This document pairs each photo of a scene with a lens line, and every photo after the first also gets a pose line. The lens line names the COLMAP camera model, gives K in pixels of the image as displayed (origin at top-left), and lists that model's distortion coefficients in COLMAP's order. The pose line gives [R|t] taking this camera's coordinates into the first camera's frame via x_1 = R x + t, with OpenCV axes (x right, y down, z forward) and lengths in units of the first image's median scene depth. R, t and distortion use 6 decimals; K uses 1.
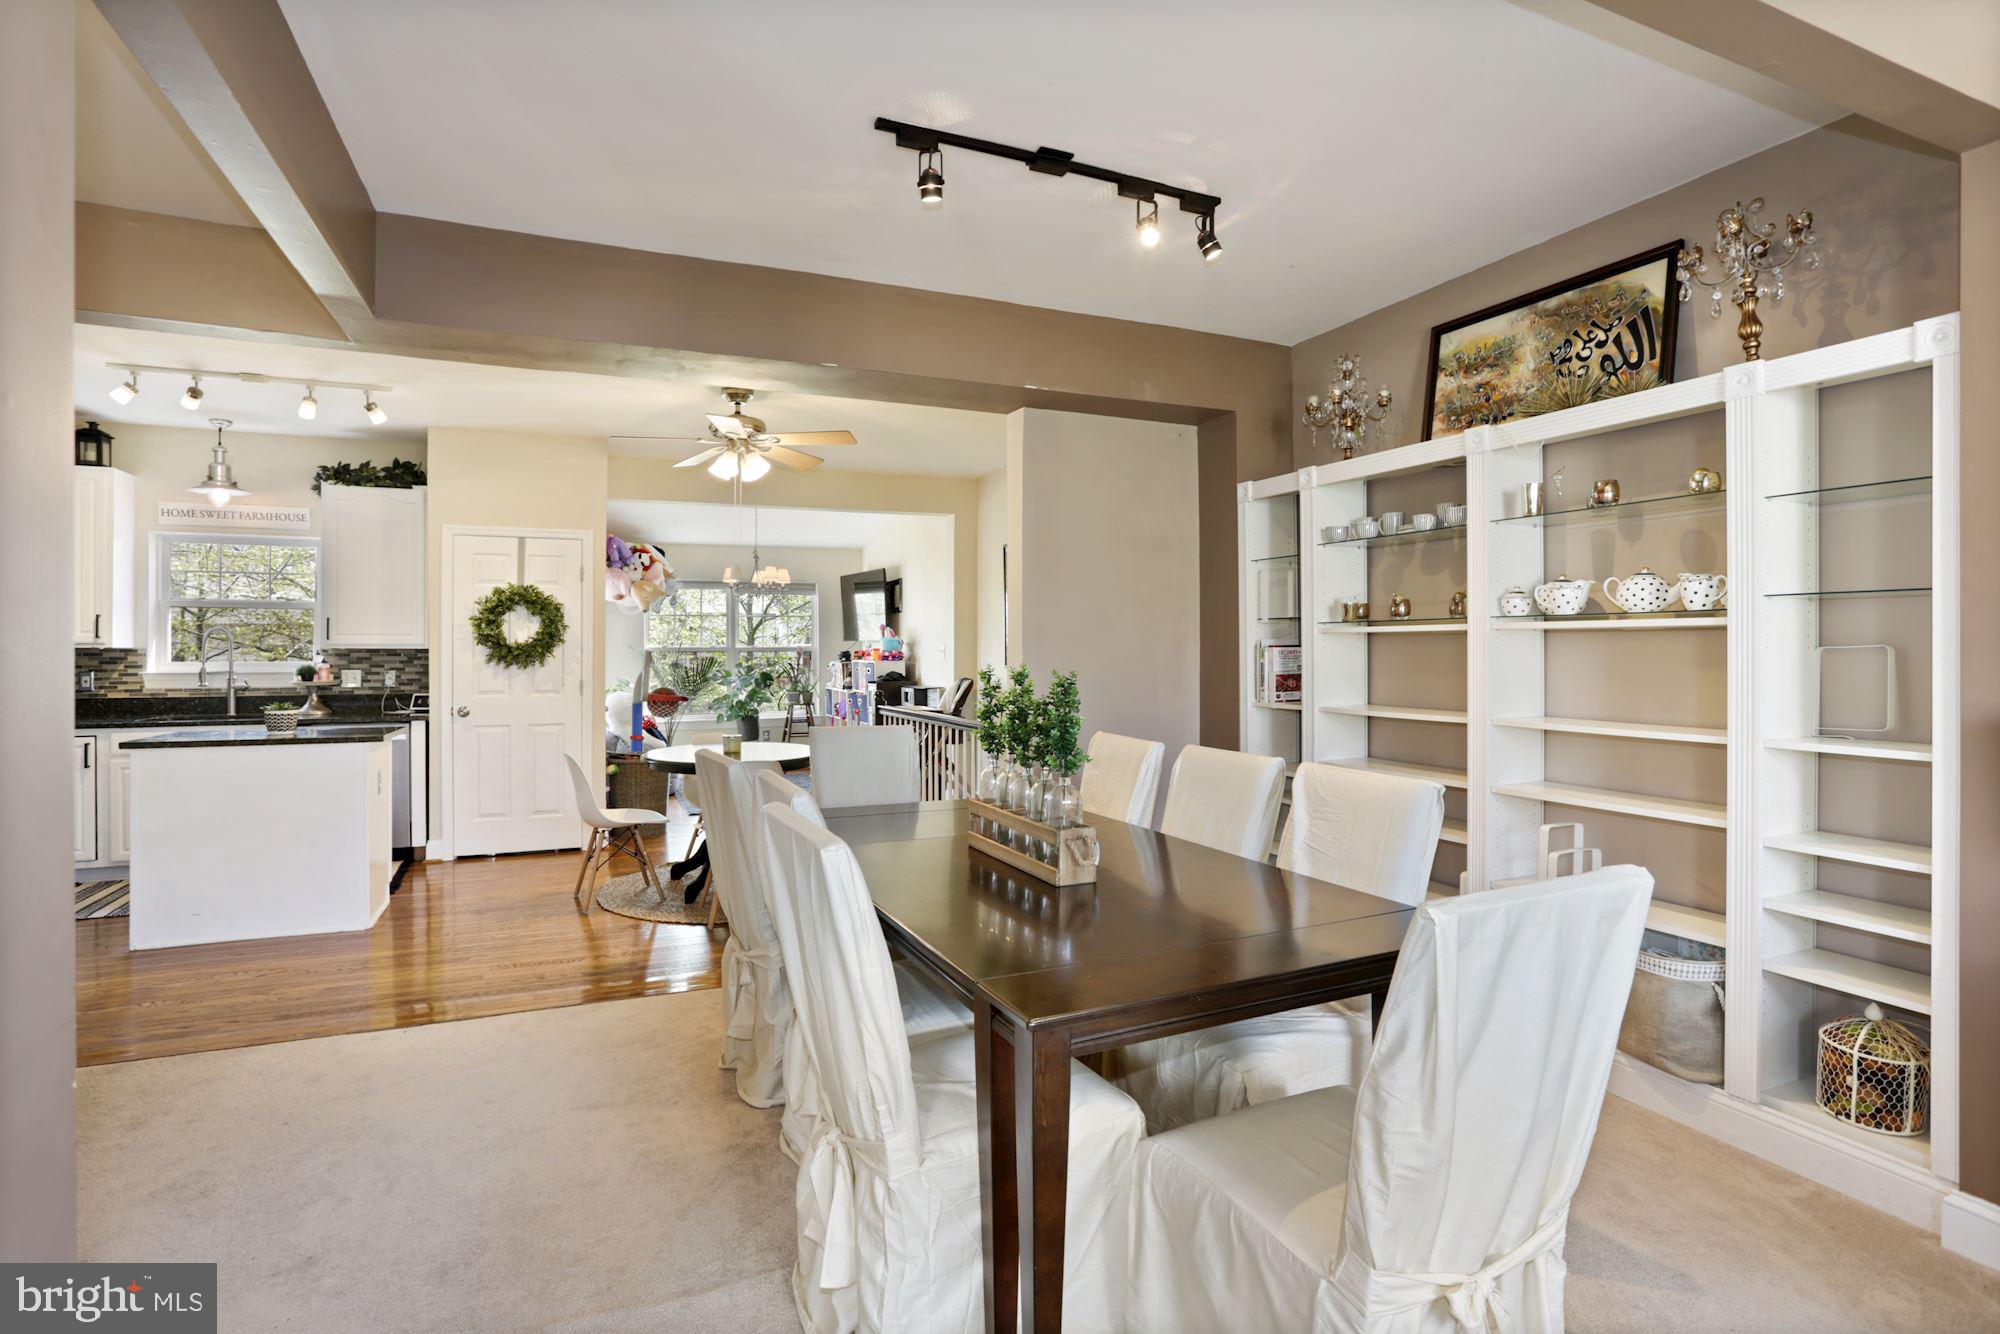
lens RADIAL K [[971.7, 0, 1000.8], [0, 971.7, 652.2], [0, 0, 1]] dist [-0.057526, 0.026249]
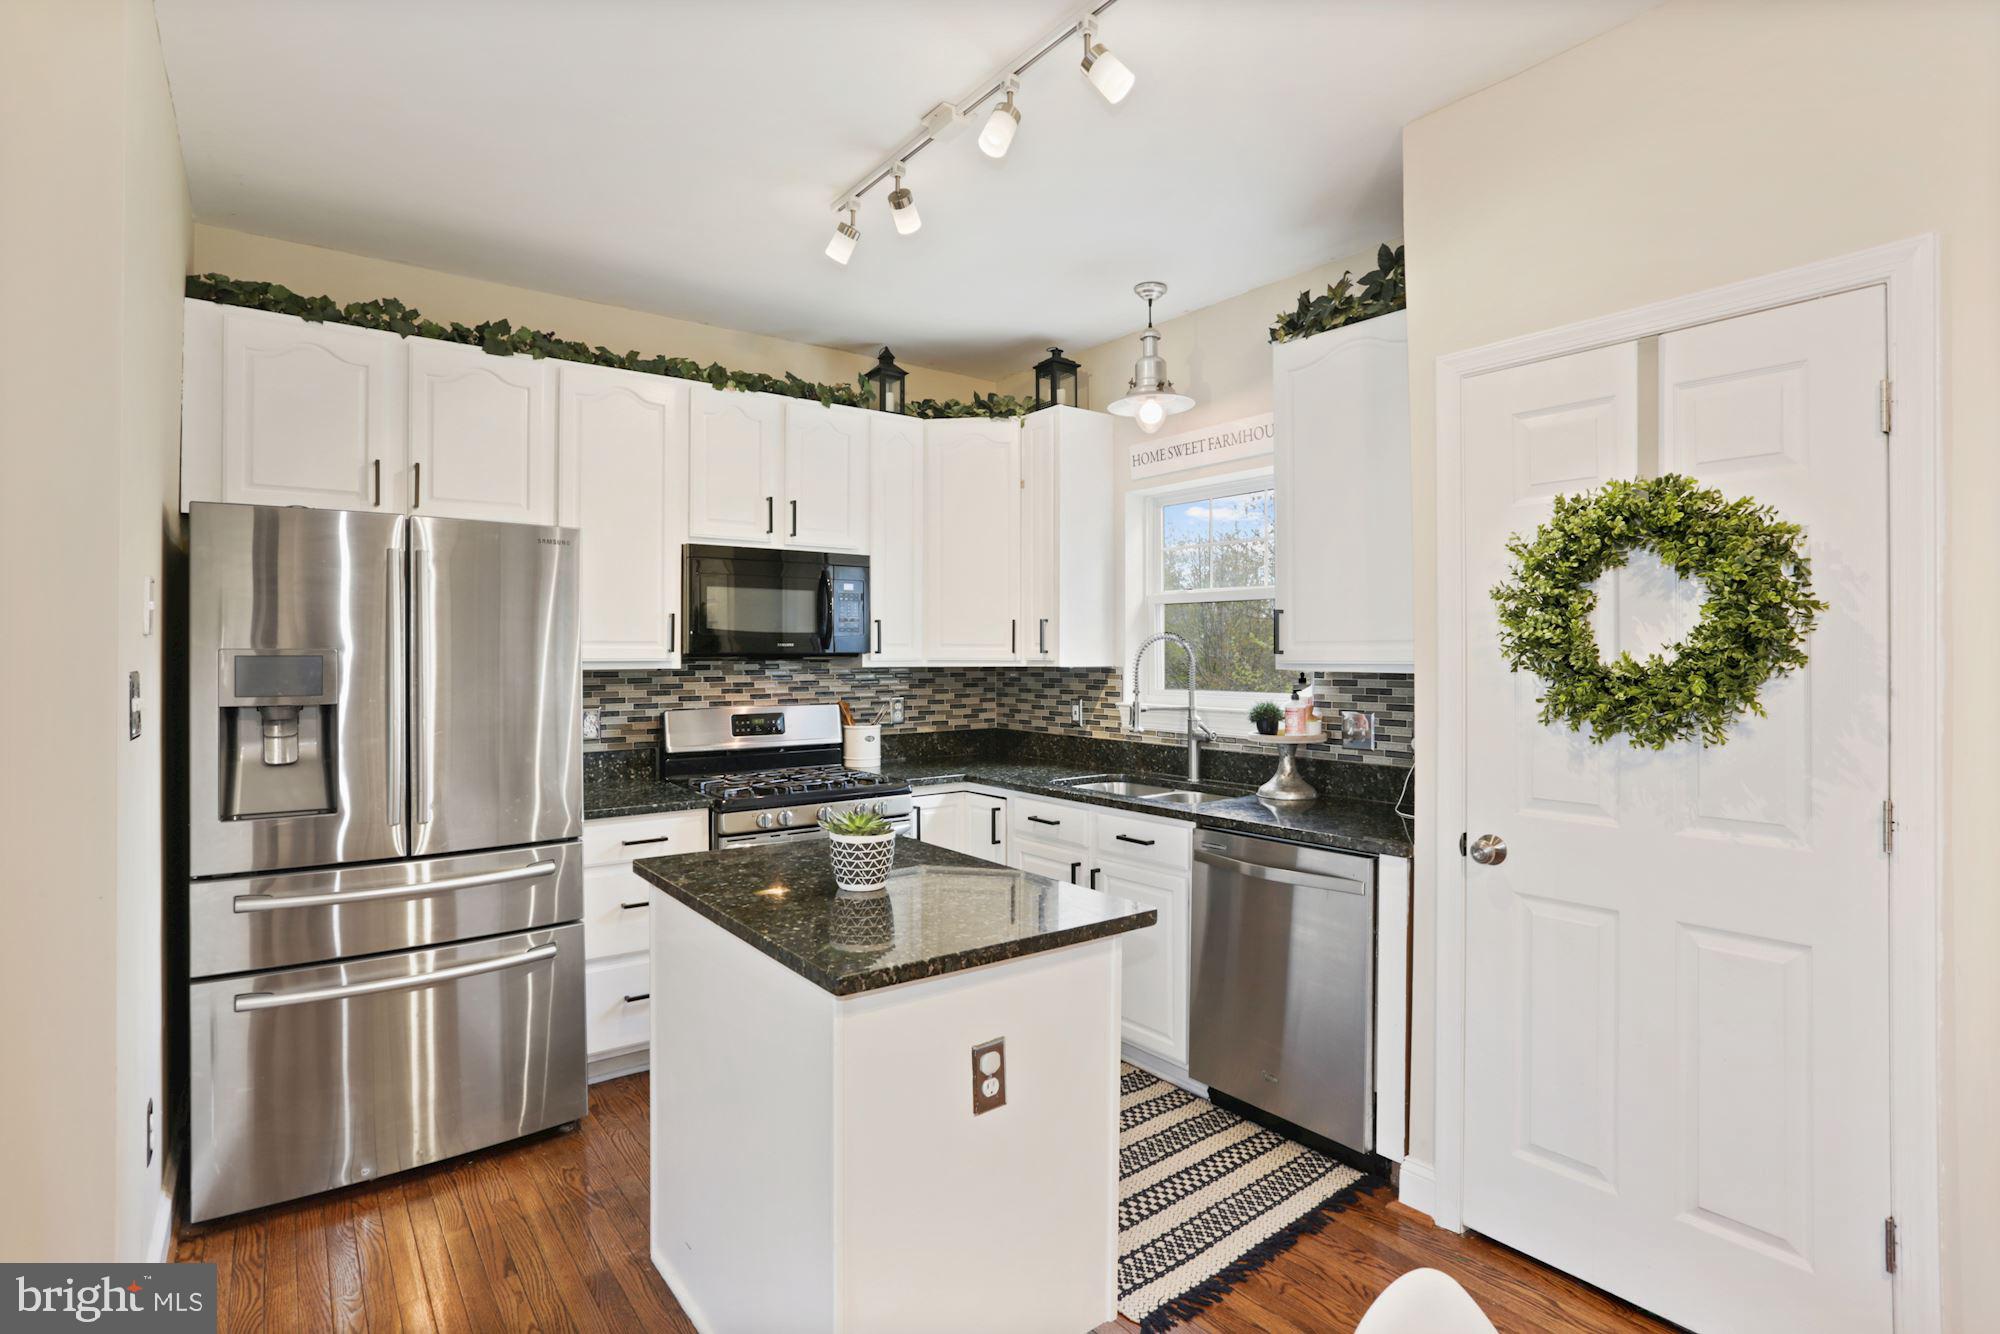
lens RADIAL K [[971.7, 0, 998.0], [0, 971.7, 648.0], [0, 0, 1]] dist [-0.057526, 0.026249]
pose [[0.235577, -0.006537, -0.971834, -0.325276], [-0.000569, 0.999976, -0.006865, -0.016672], [0.971856, 0.002171, 0.235568, 0.955177]]
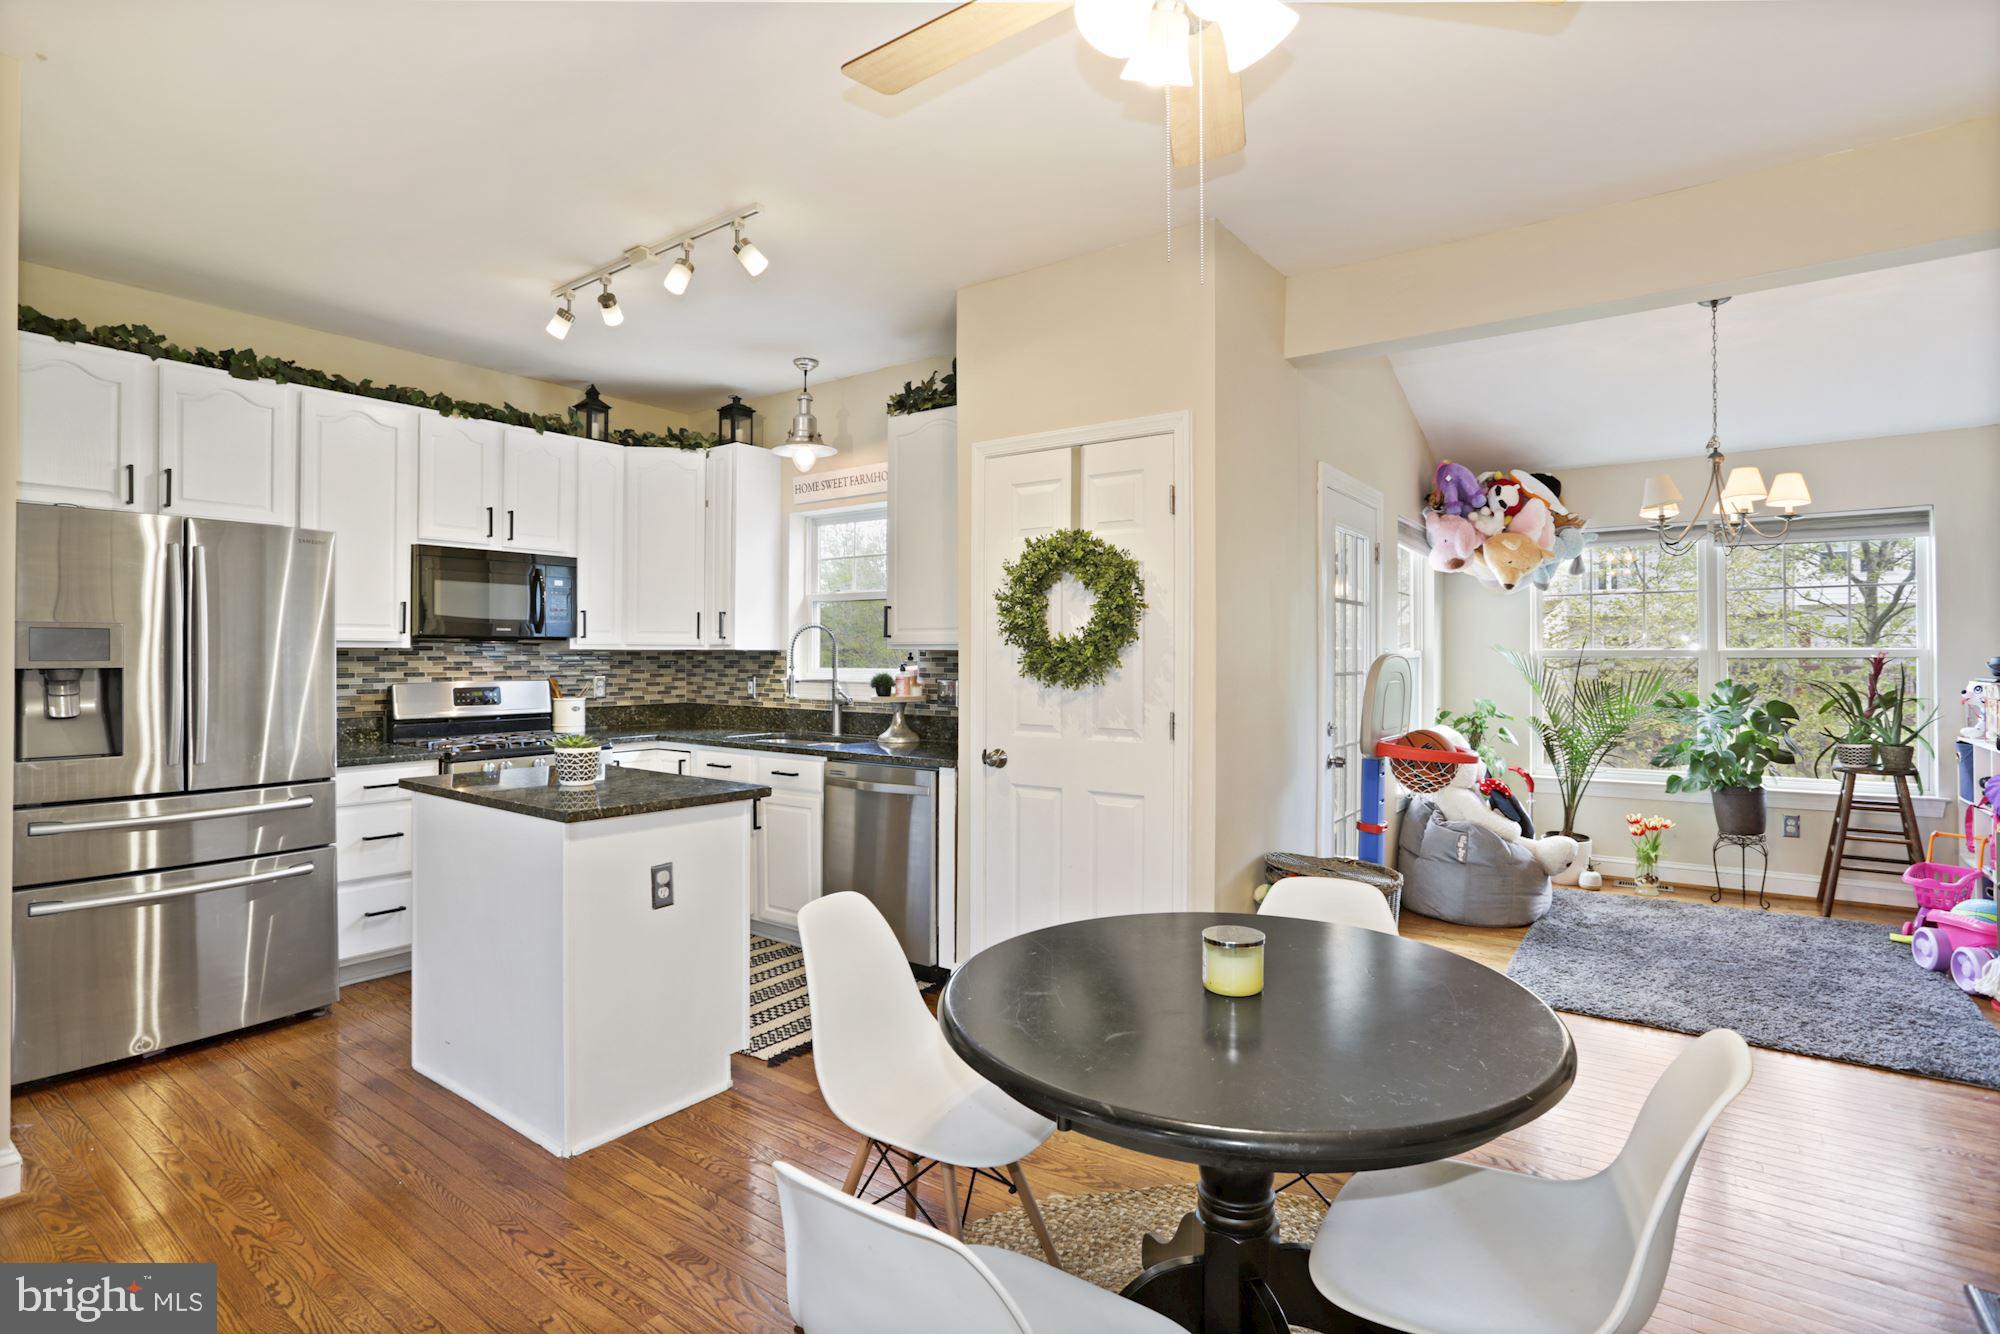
lens RADIAL K [[971.7, 0, 990.1], [0, 971.7, 652.4], [0, 0, 1]] dist [-0.057526, 0.026249]
pose [[0.499558, -0.001257, -0.866279, -0.065521], [-0.004346, 0.999983, -0.003957, 0.000191], [0.866269, 0.005742, 0.499544, 0.915651]]
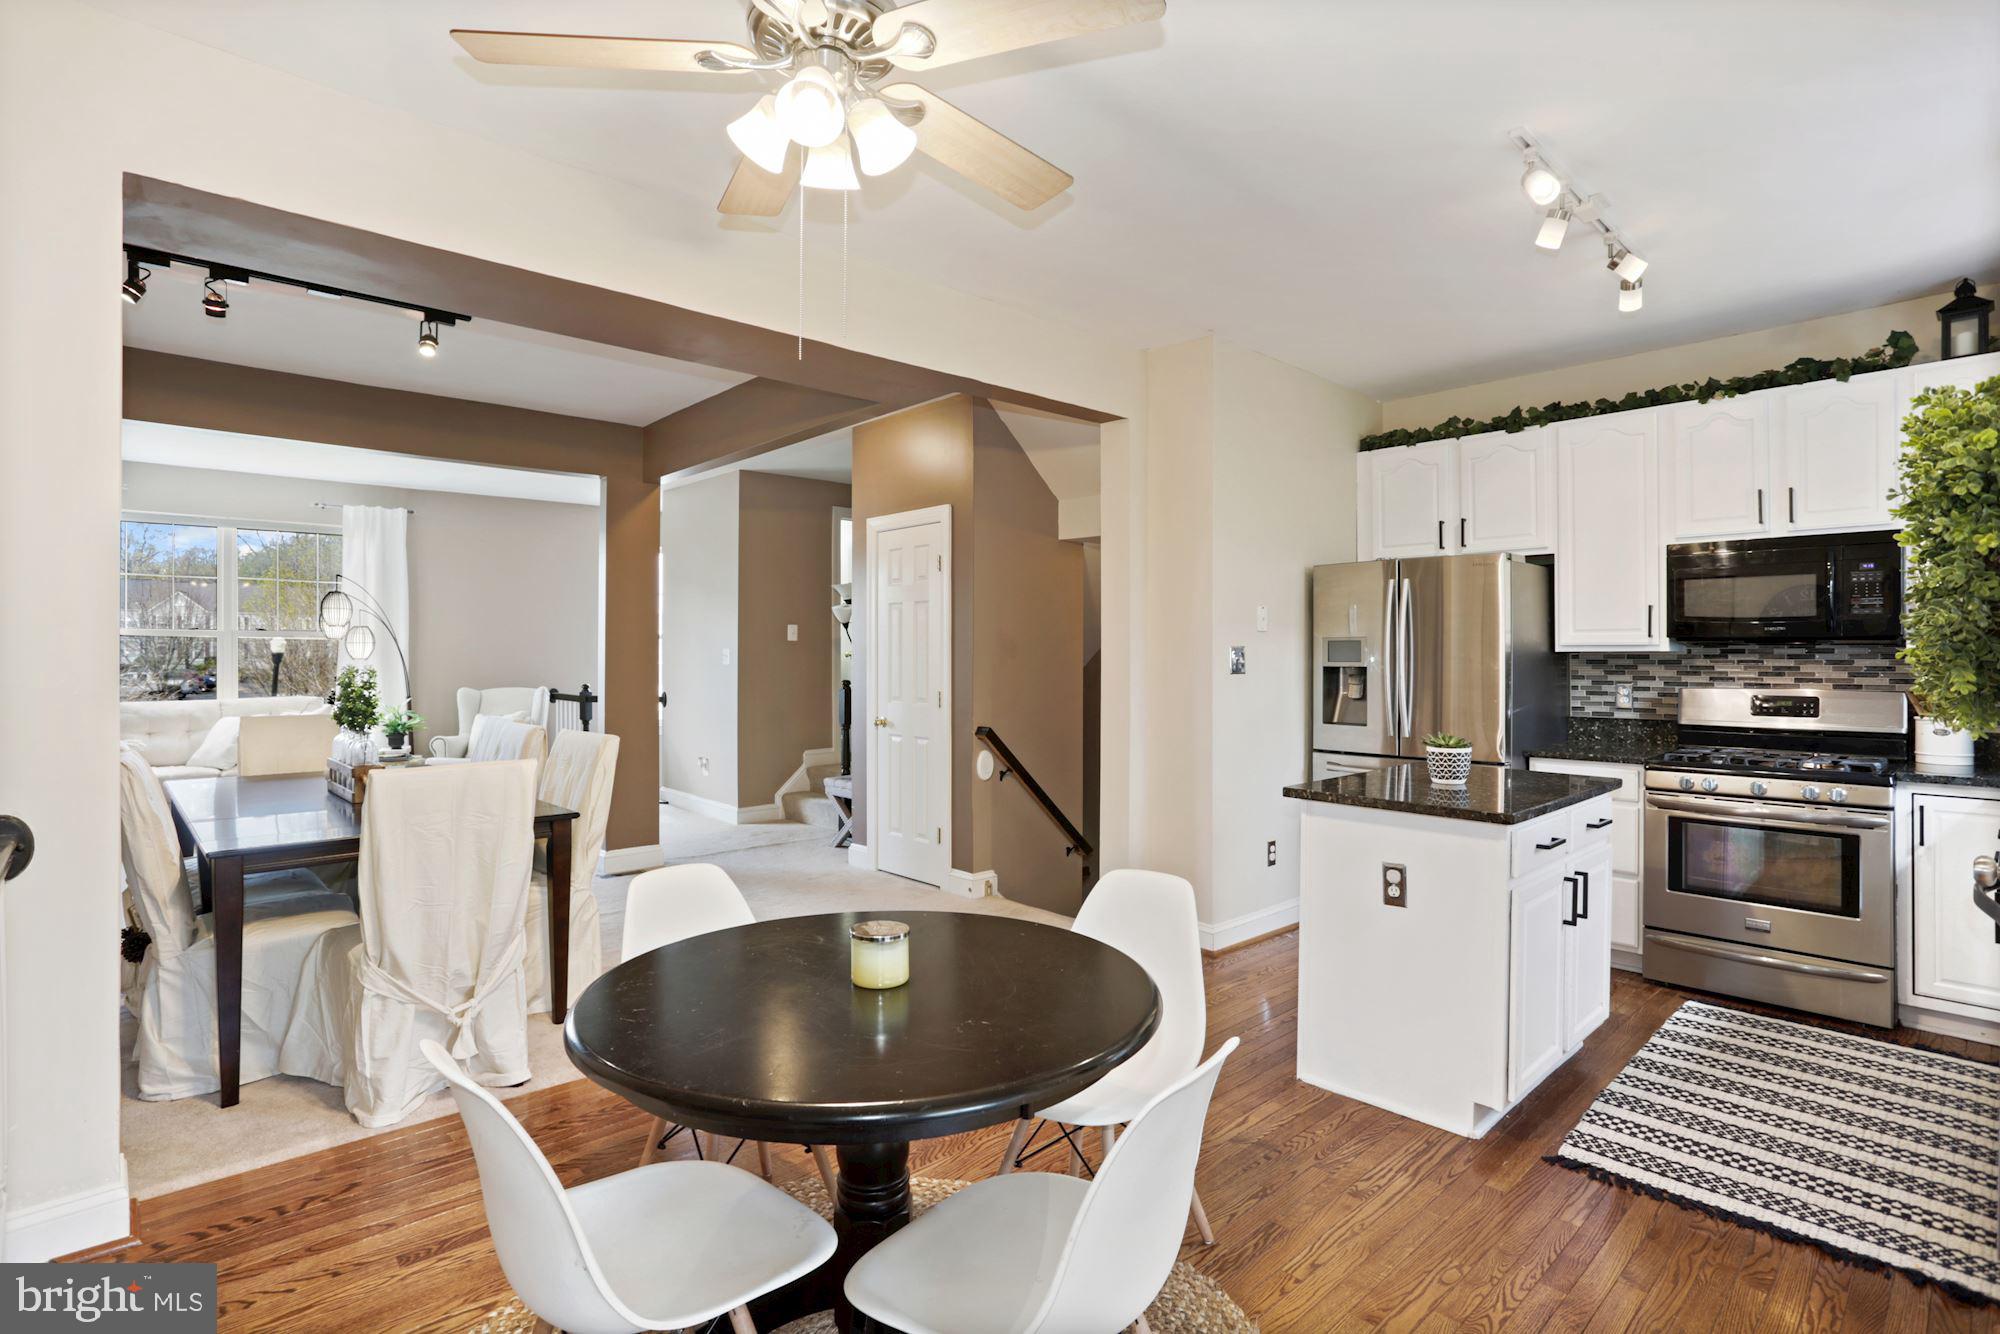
lens RADIAL K [[971.7, 0, 998.4], [0, 971.7, 654.0], [0, 0, 1]] dist [-0.057526, 0.026249]
pose [[-0.946500, -0.001116, -0.322703, -0.250390], [-0.001058, 0.999999, -0.000356, -0.001788], [0.322703, 0.000004, -0.946500, 1.528034]]
